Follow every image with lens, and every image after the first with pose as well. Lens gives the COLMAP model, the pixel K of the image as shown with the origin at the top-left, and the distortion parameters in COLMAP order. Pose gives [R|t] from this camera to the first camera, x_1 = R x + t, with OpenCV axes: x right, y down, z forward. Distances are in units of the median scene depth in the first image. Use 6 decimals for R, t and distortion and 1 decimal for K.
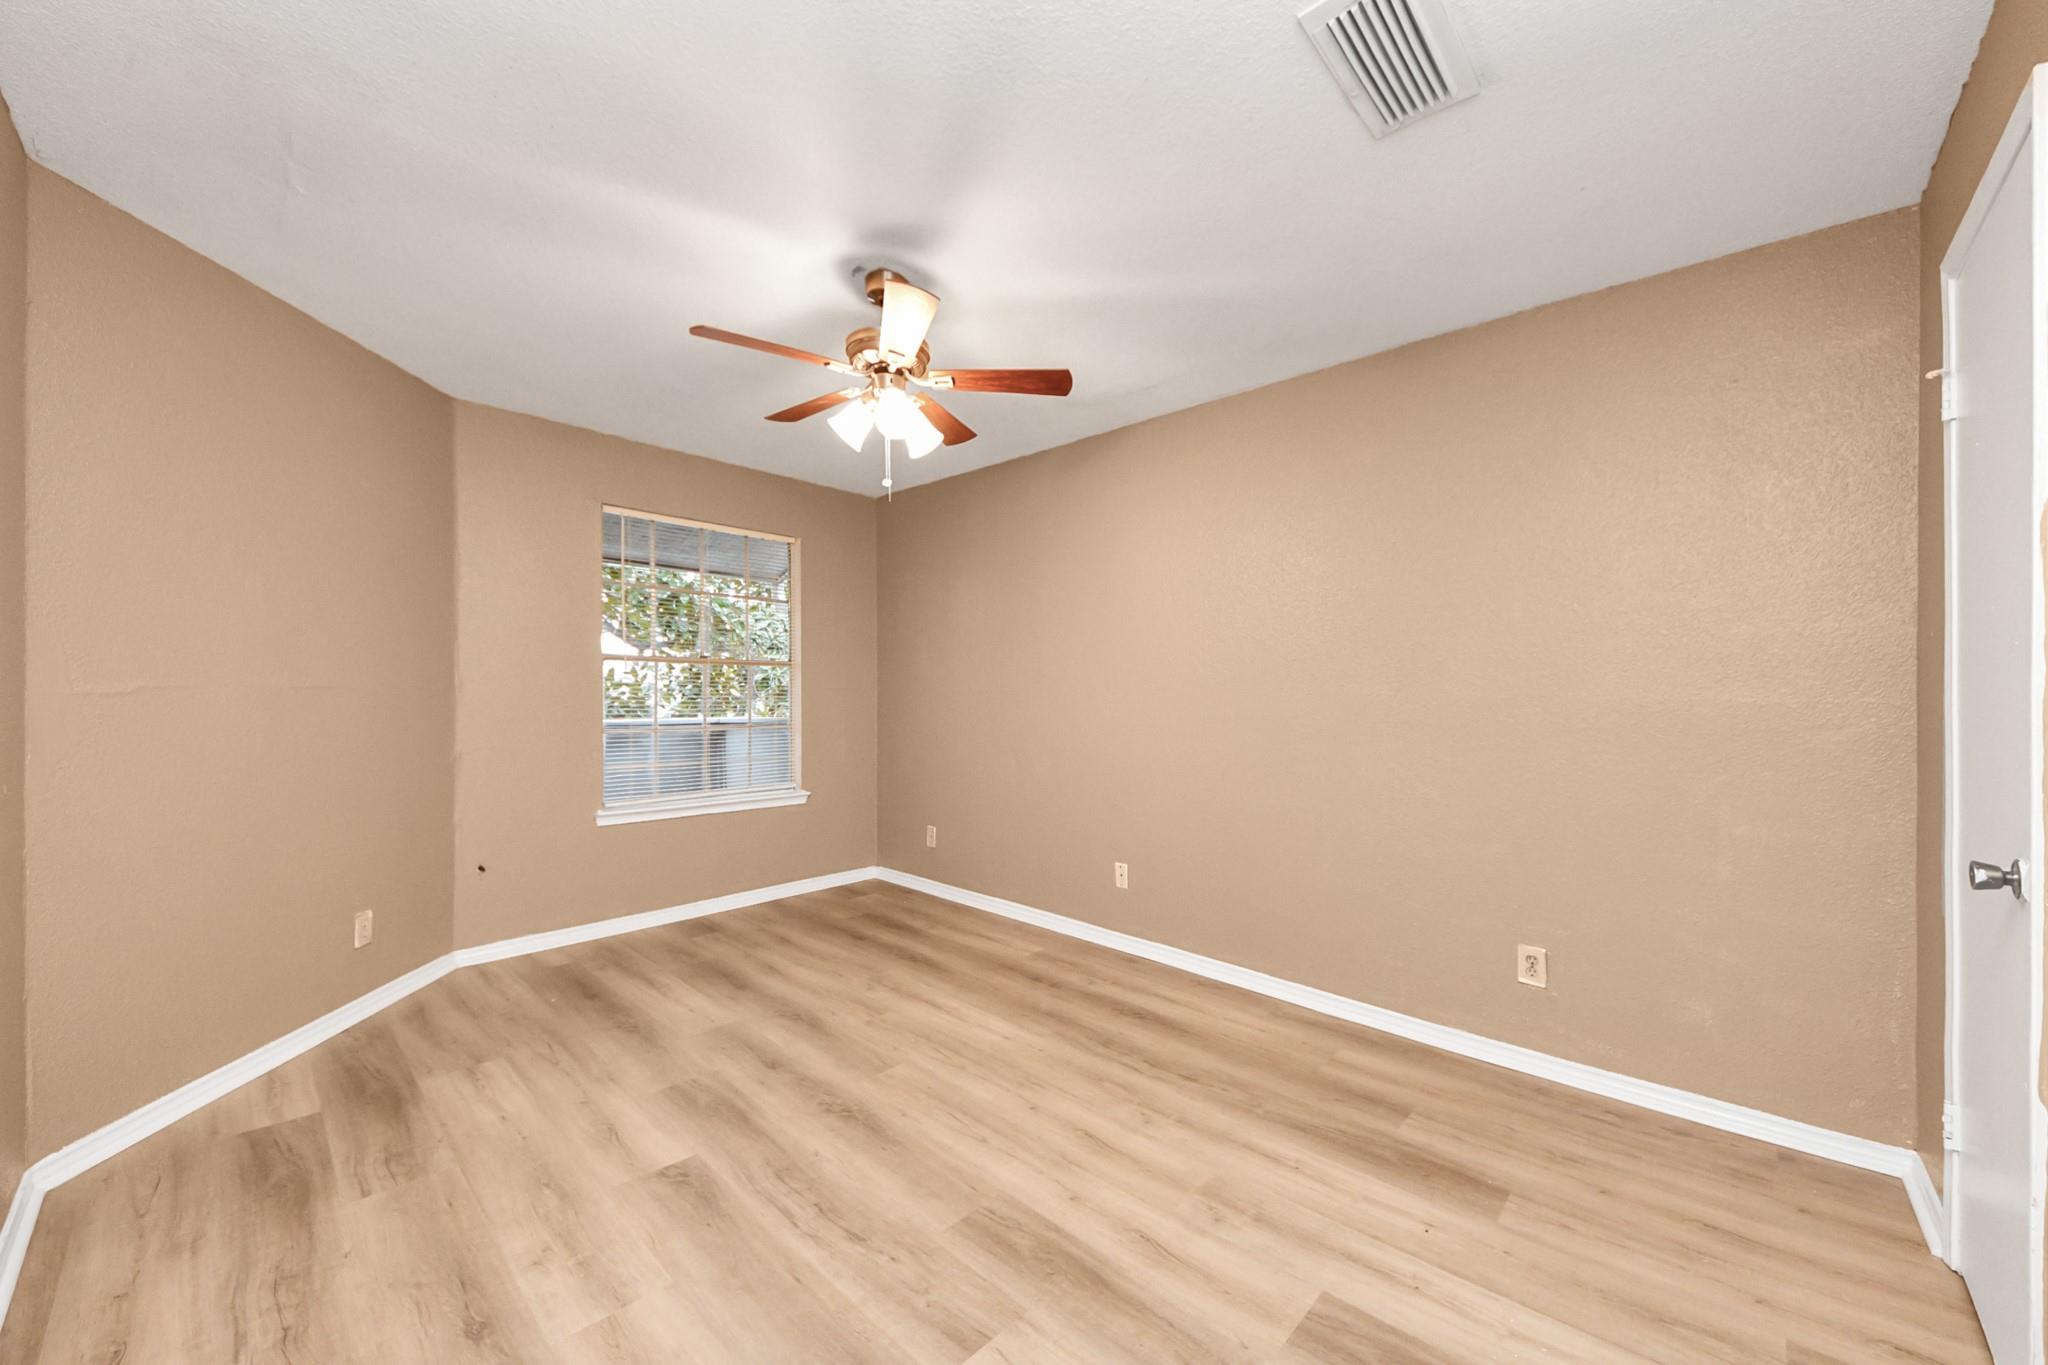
lens RADIAL K [[768.3, 0, 1022.8], [0, 768.3, 694.3], [0, 0, 1]] dist [0.035762, -0.019886]
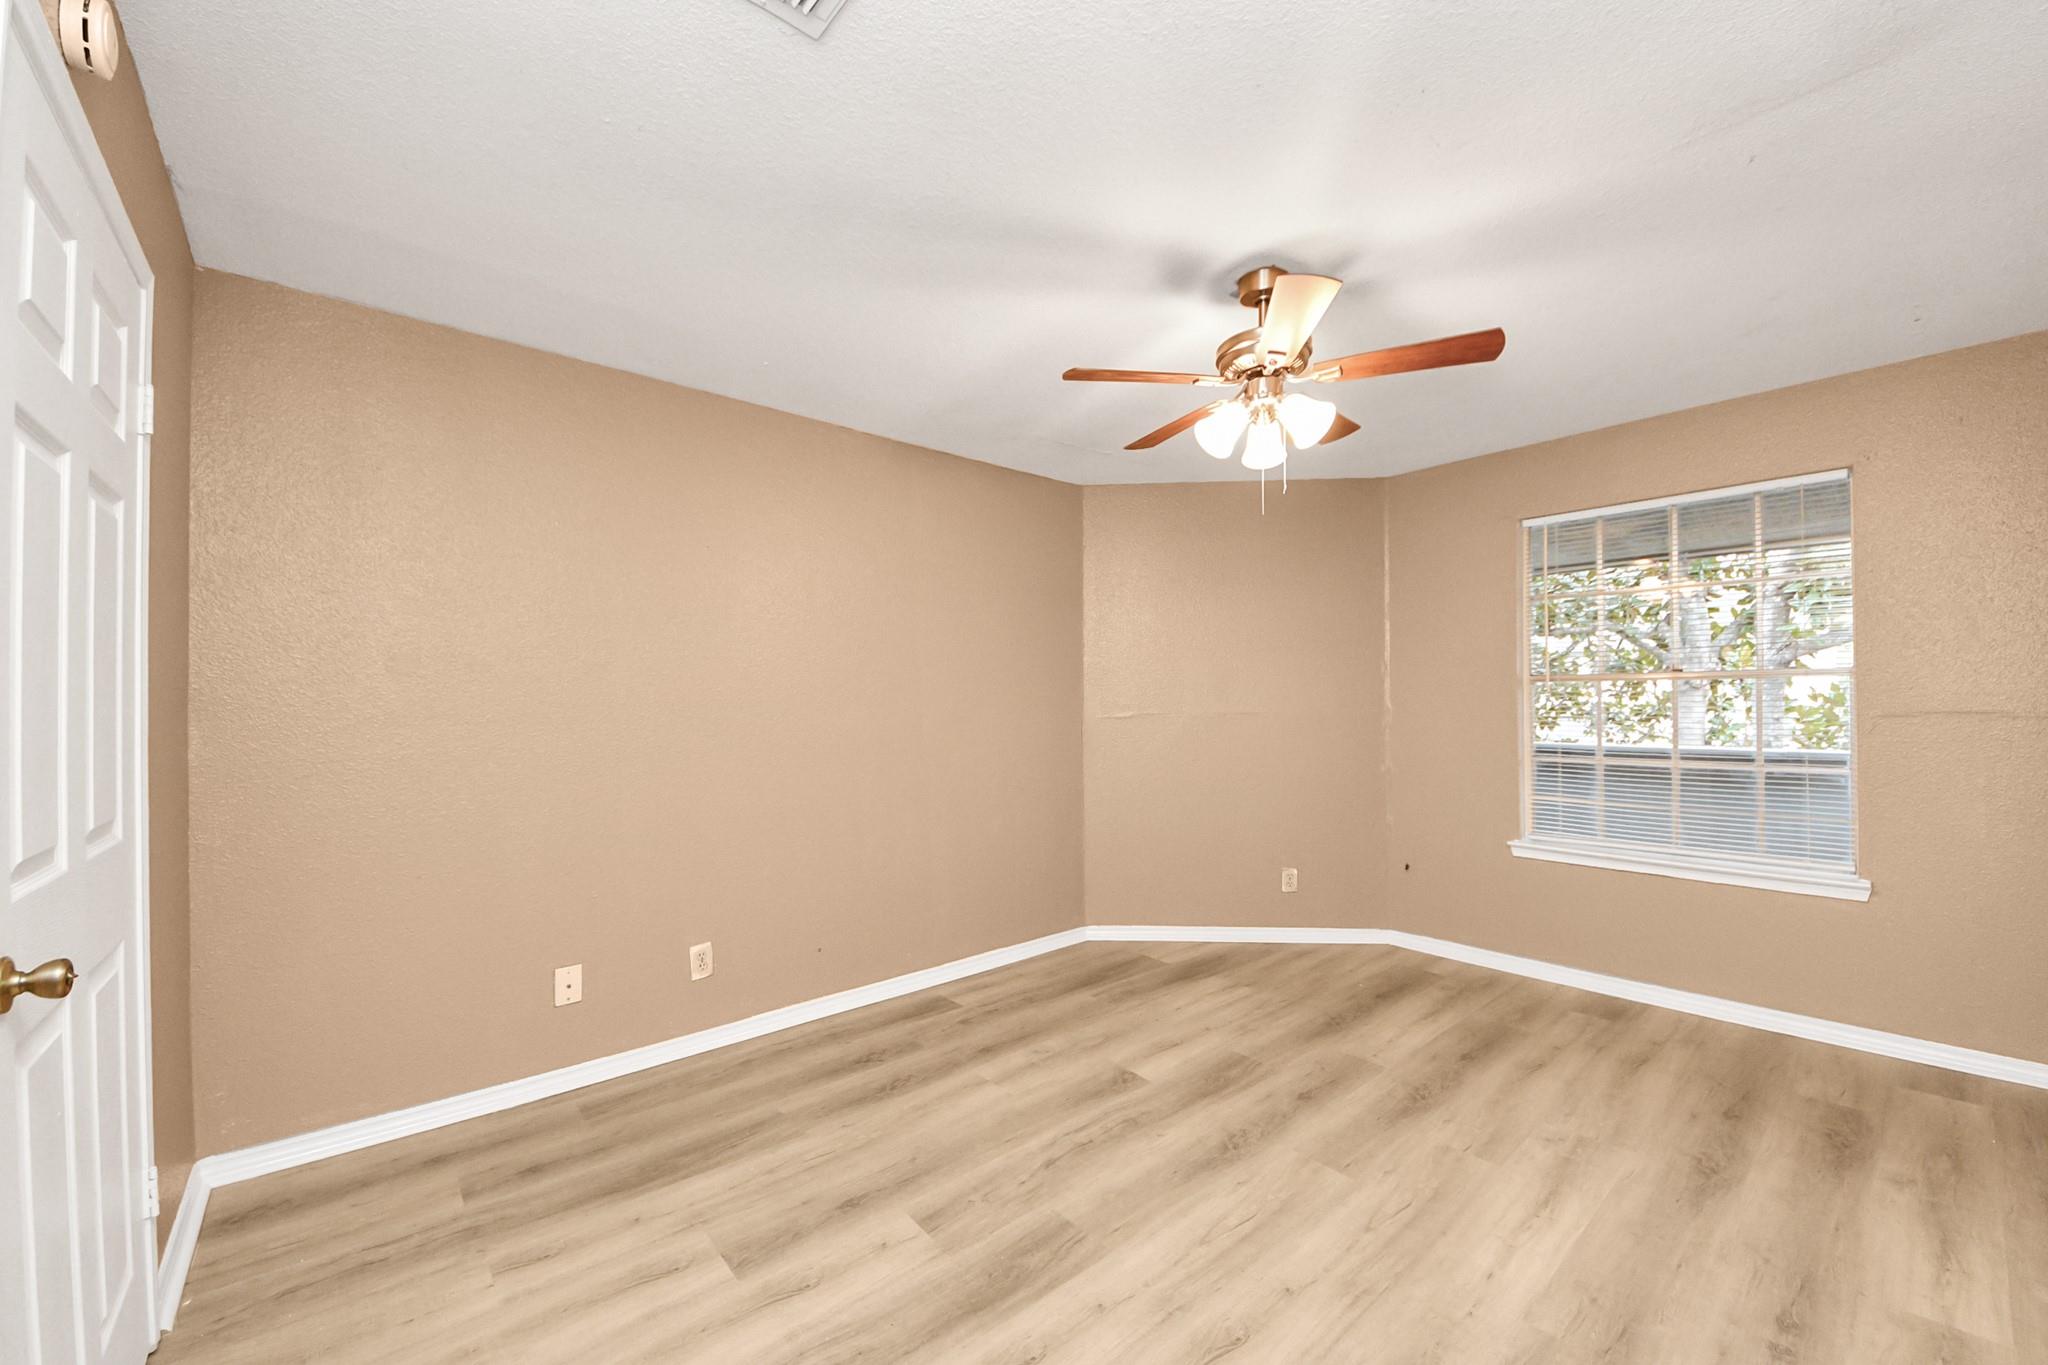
lens RADIAL K [[768.3, 0, 1022.8], [0, 768.3, 694.3], [0, 0, 1]] dist [0.035762, -0.019886]
pose [[-0.099210, -0.015356, -0.994948, 0.764433], [0.004309, 0.999865, -0.015862, -0.027678], [0.995057, -0.005861, -0.099131, 0.793799]]
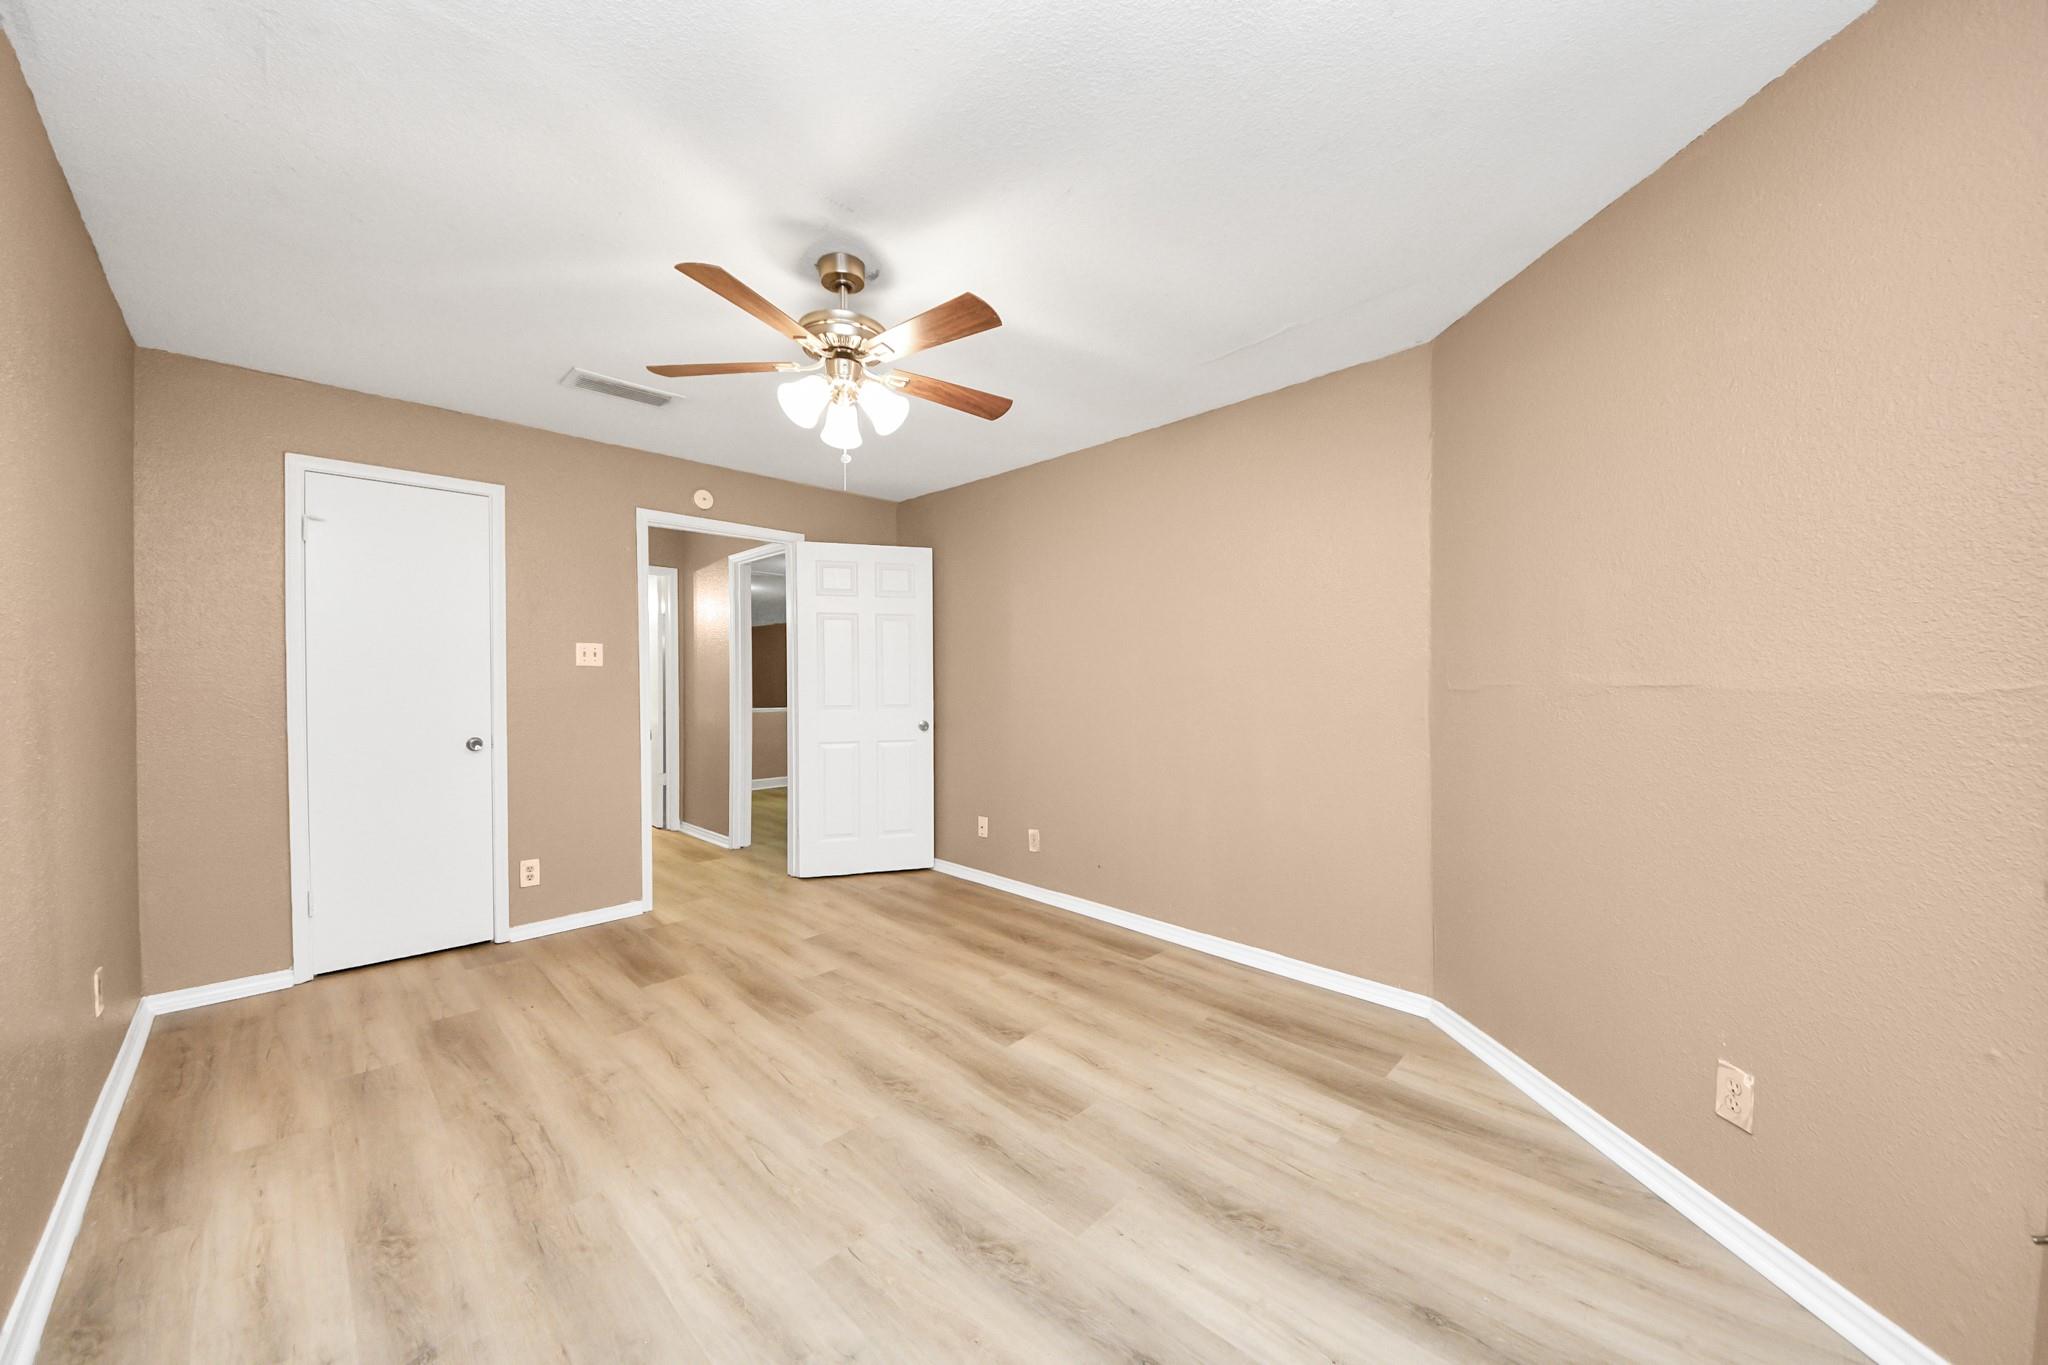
lens RADIAL K [[743.5, 0, 1022.8], [0, 743.5, 686.9], [0, 0, 1]] dist [0.056270, -0.036249]
pose [[-0.999645, -0.004999, 0.026172, -0.409254], [-0.004899, 0.999980, 0.003892, 0.003926], [-0.026191, 0.003762, -0.999650, 1.905270]]
